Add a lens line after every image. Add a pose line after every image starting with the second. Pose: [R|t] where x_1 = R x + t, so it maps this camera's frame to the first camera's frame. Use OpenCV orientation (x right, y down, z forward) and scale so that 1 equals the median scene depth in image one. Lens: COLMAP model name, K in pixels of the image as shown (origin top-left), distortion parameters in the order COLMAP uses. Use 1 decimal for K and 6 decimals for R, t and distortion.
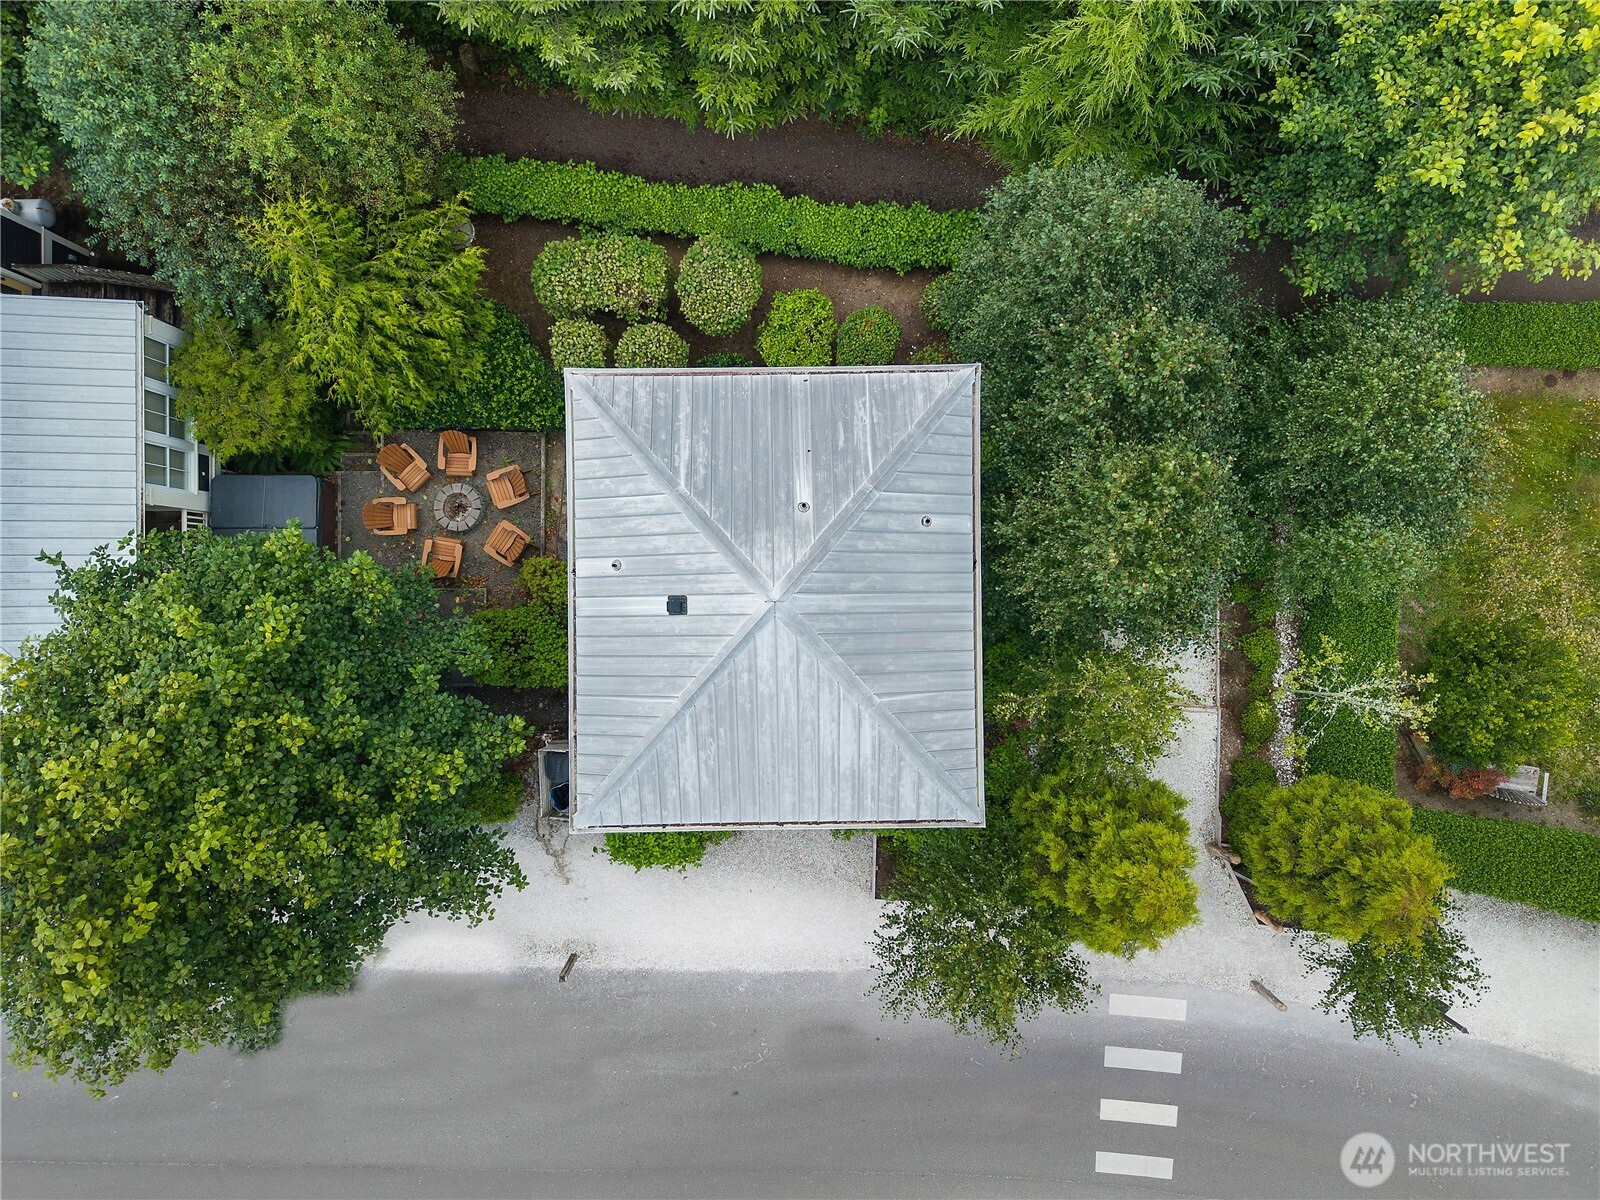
lens RADIAL K [[1123.4, 0, 801.0], [0, 1123.4, 575.9], [0, 0, 1]] dist [0.007925, -0.002966]
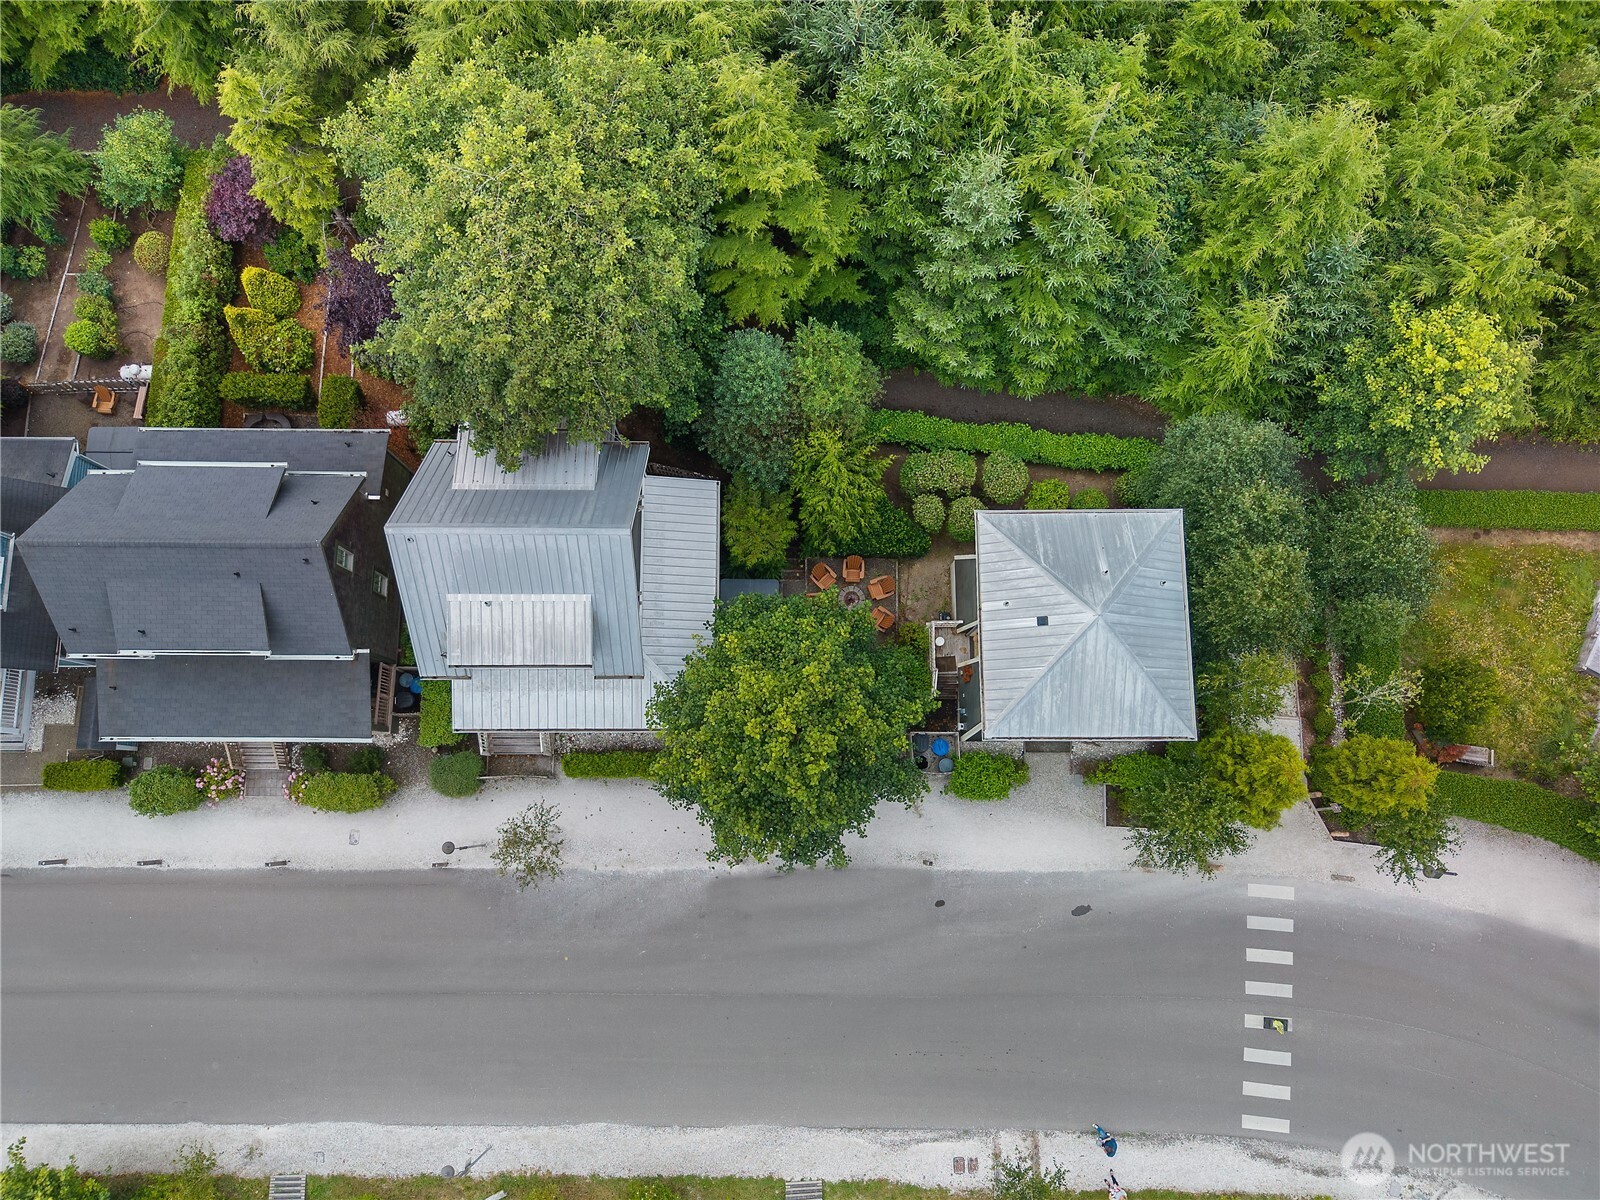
lens RADIAL K [[1114.5, 0, 800.0], [0, 1114.5, 600.0], [0, 0, 1]] dist [0.009137, -0.009091]
pose [[0.999964, 0.008462, -0.000537, -0.468530], [-0.008425, 0.984477, -0.175312, 0.295165], [-0.000954, 0.175310, 0.984513, -0.845951]]
